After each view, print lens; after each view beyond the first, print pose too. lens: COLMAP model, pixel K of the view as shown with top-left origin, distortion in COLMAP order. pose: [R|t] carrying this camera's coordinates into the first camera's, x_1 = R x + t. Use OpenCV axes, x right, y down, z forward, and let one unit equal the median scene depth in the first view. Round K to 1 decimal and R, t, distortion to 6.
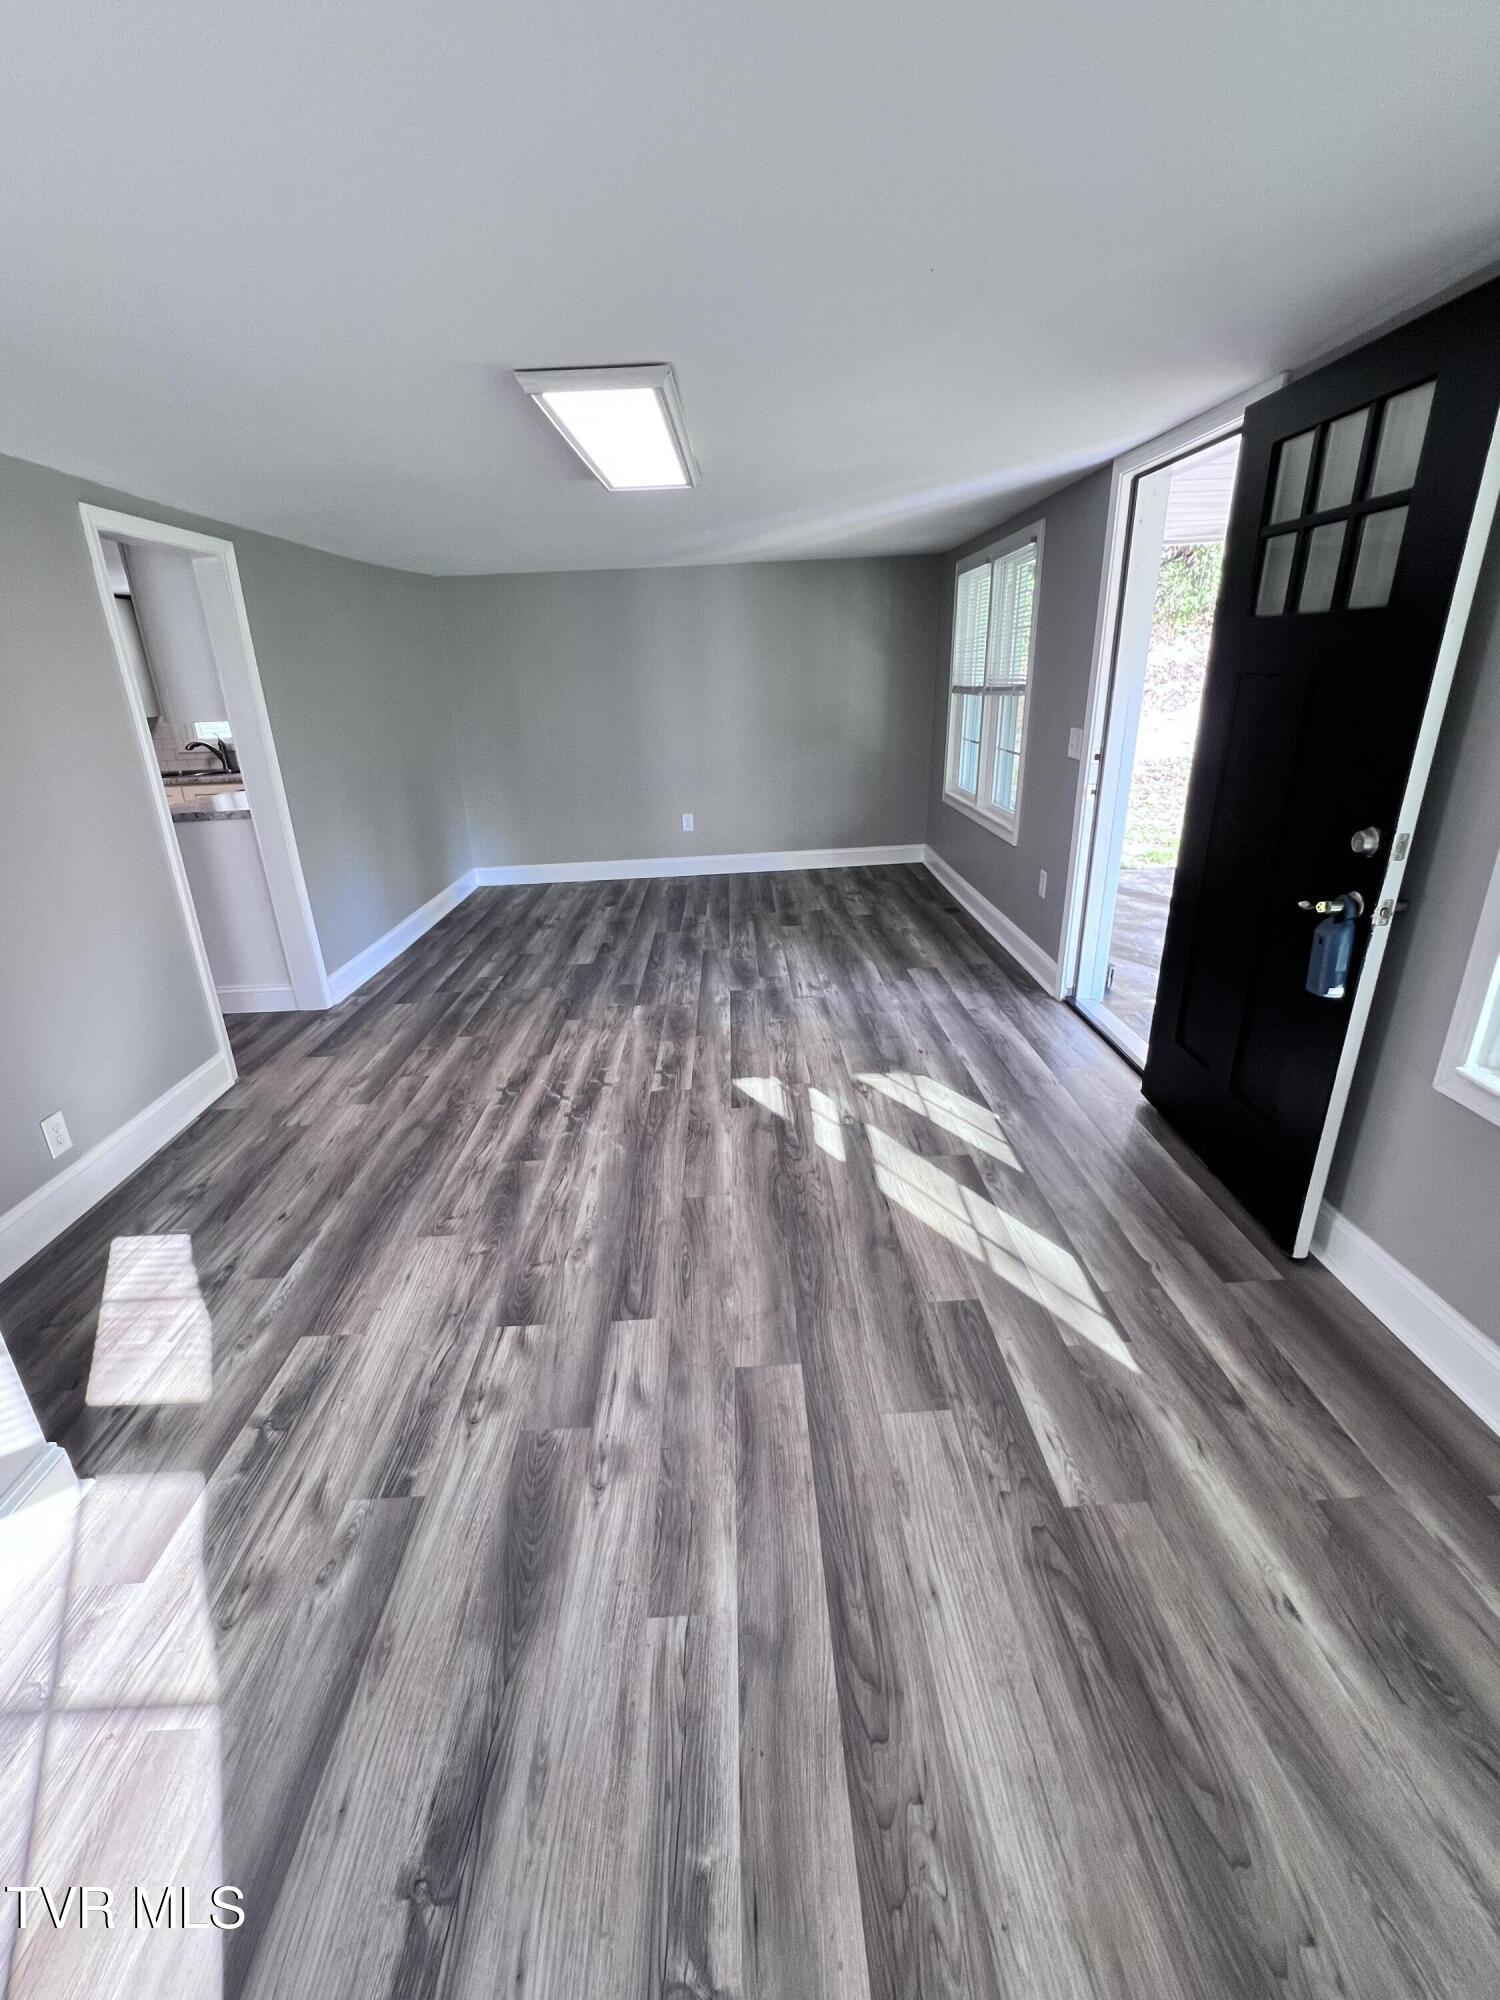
lens RADIAL K [[865.3, 0, 749.0], [0, 865.3, 990.5], [0, 0, 1]] dist [-0.003599, 0.000784]
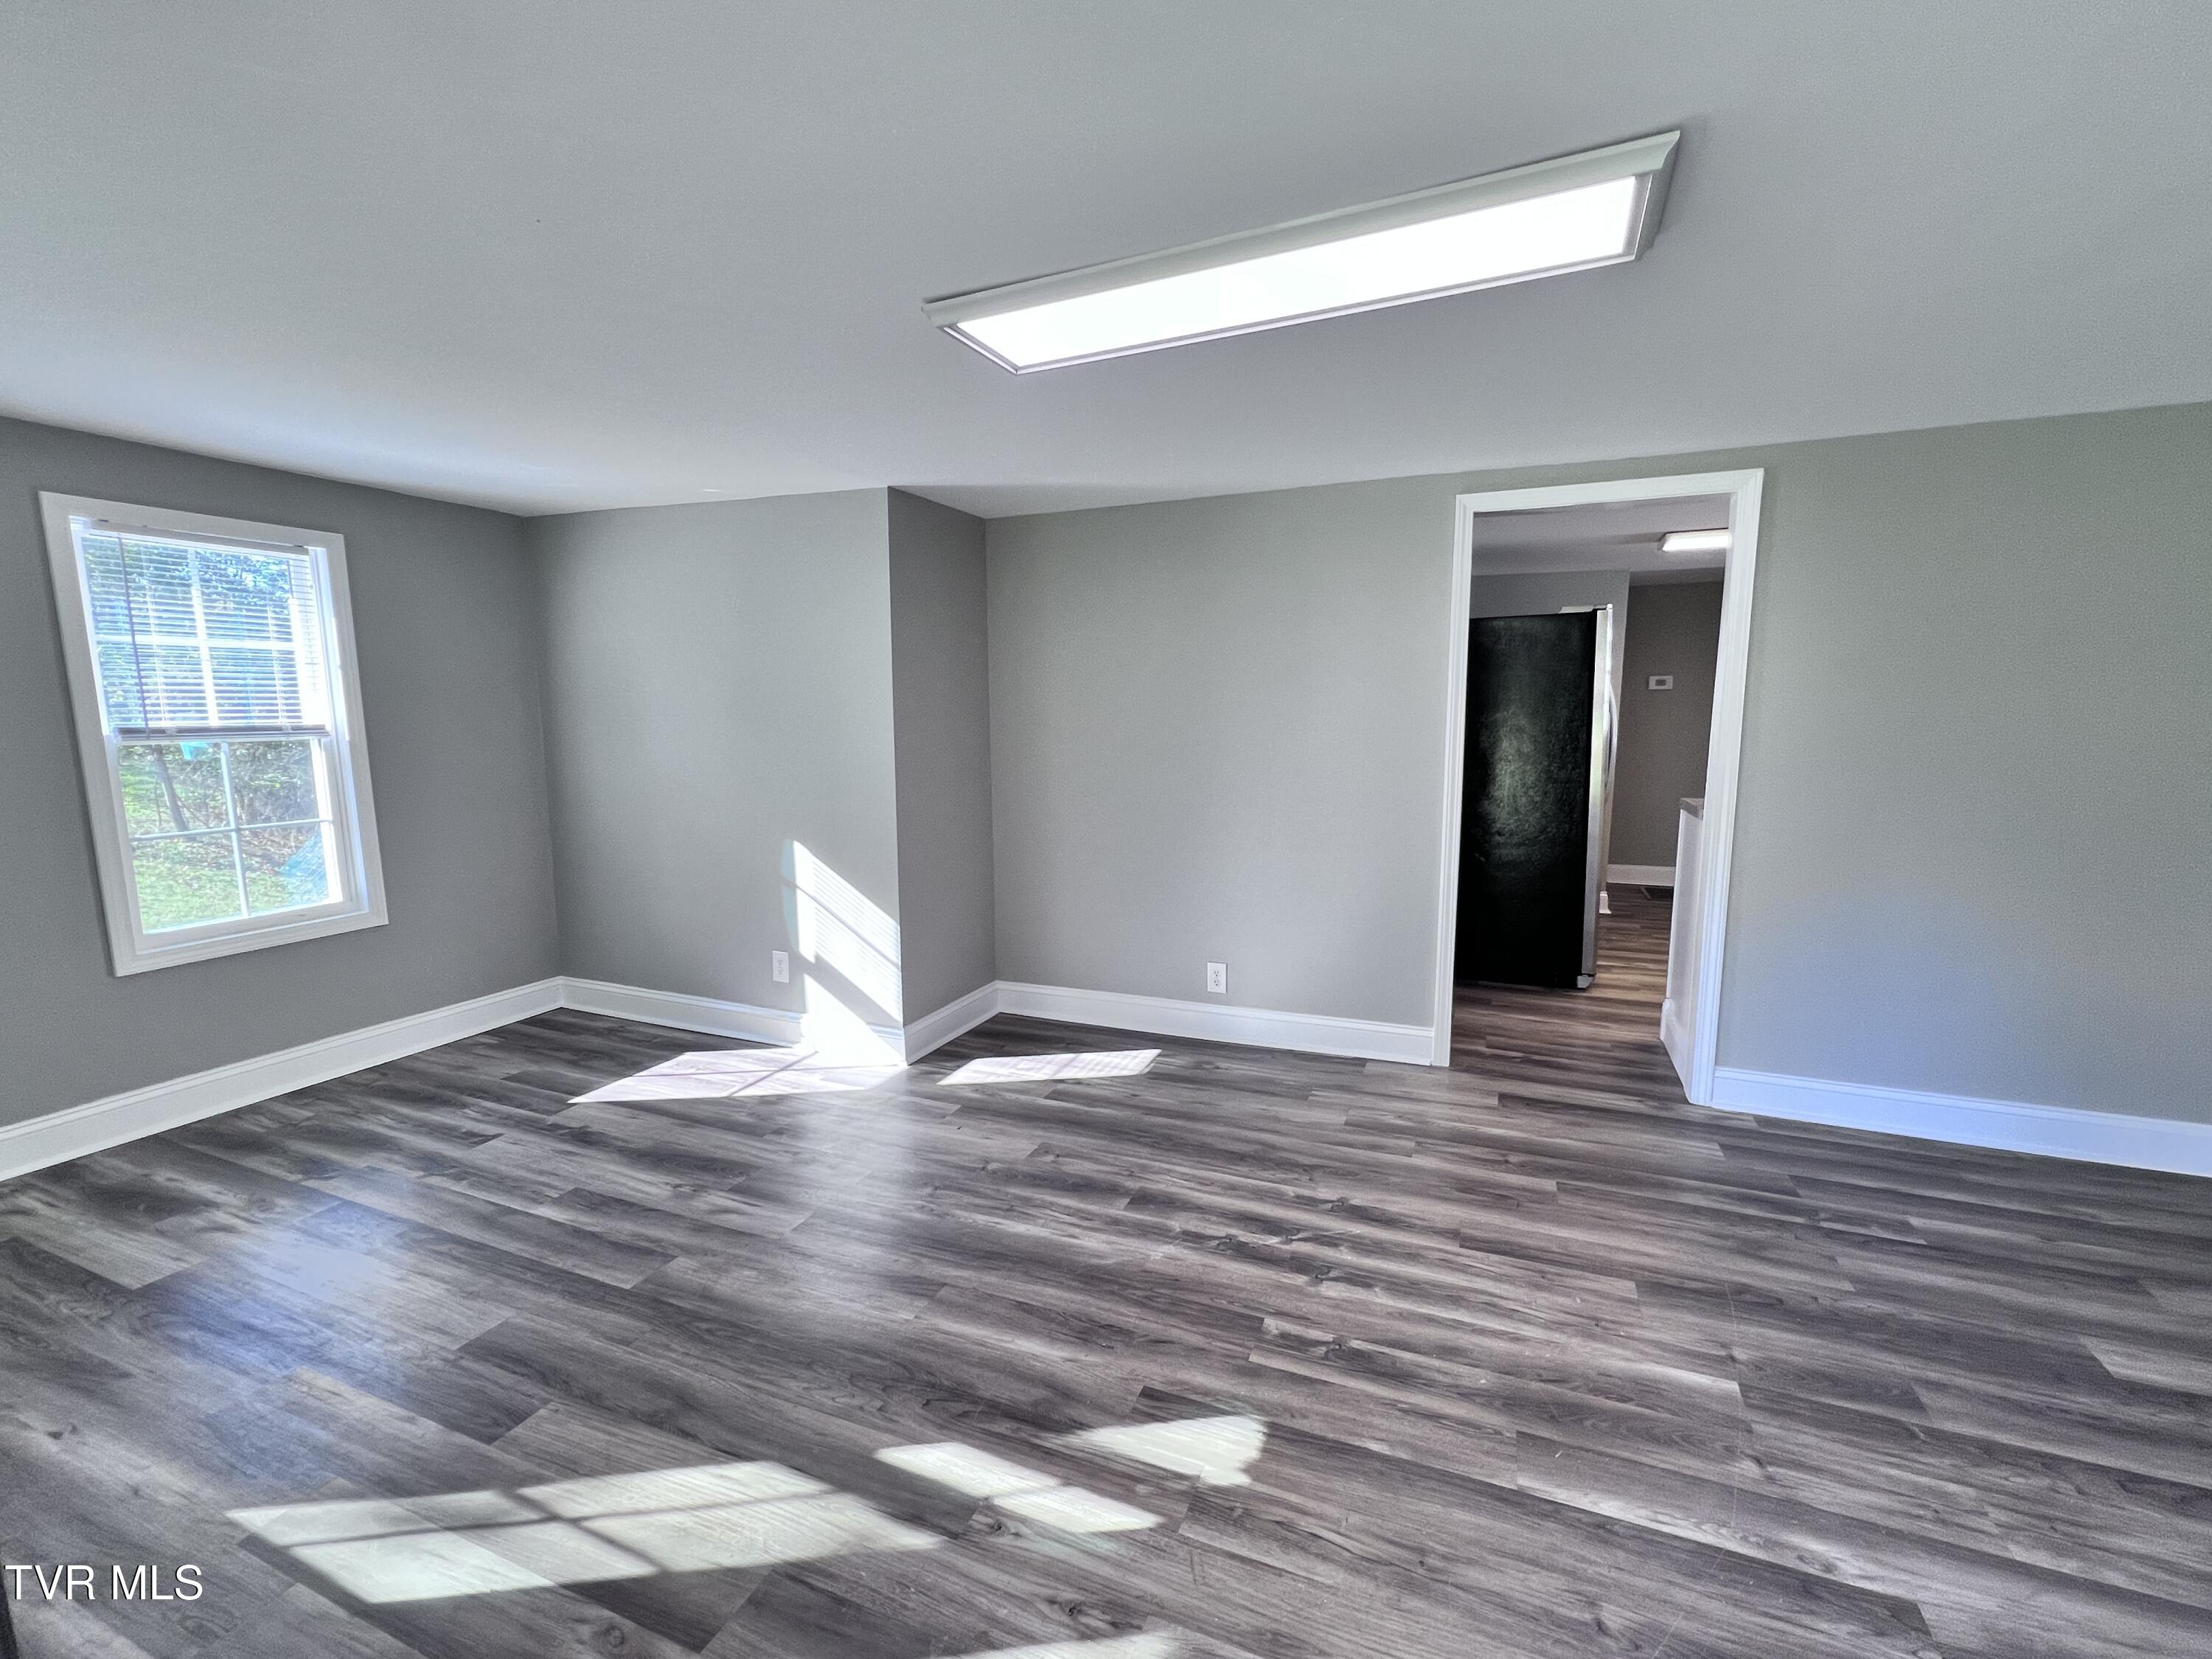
lens RADIAL K [[957.0, 0, 1105.8], [0, 957.0, 830.8], [0, 0, 1]] dist [-0.003599, 0.000784]
pose [[-0.408310, 0.157621, -0.899132, 0.430796], [-0.293128, 0.910176, 0.292671, -0.319084], [0.864499, 0.383061, -0.325431, 0.929198]]
